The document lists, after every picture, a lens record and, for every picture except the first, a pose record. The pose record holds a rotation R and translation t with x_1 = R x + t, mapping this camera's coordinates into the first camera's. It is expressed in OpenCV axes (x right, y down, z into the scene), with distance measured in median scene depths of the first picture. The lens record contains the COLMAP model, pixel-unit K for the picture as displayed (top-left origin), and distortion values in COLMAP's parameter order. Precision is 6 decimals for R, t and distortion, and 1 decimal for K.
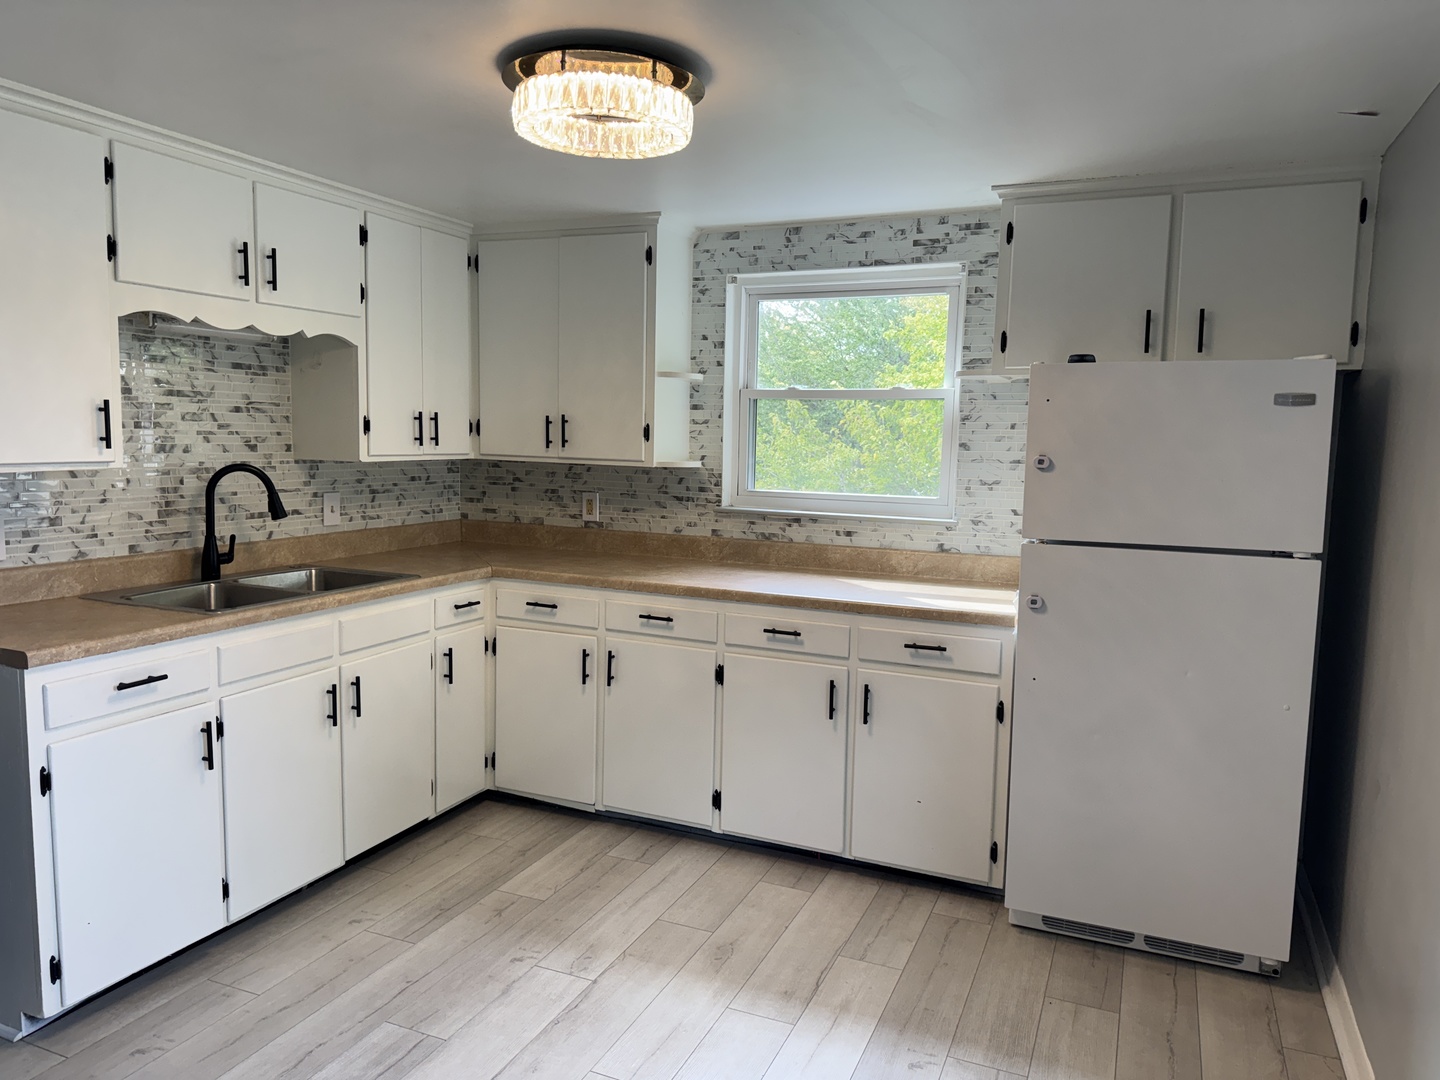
lens RADIAL K [[1007.2, 0, 703.6], [0, 1007.2, 533.6], [0, 0, 1]] dist [0.170436, -0.280583]
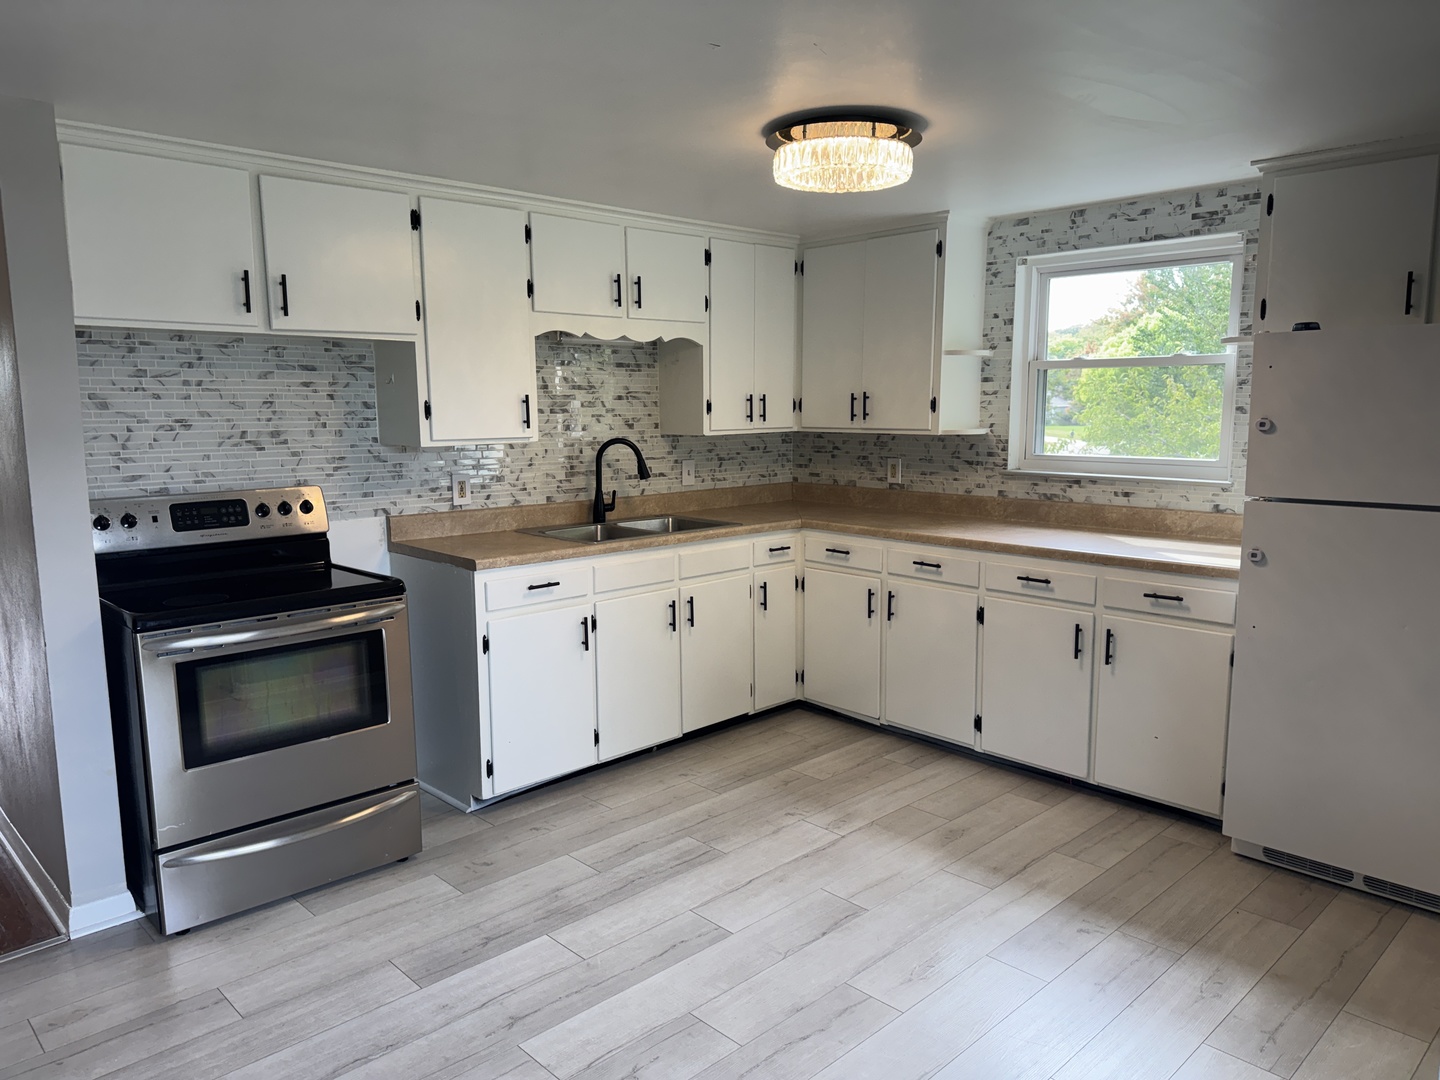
lens RADIAL K [[1007.2, 0, 703.6], [0, 1007.2, 533.6], [0, 0, 1]] dist [0.170436, -0.280583]
pose [[0.919145, 0.025135, -0.393116, 0.177501], [-0.014091, 0.999421, 0.030954, 0.015309], [0.393667, -0.022912, 0.918968, -0.182616]]
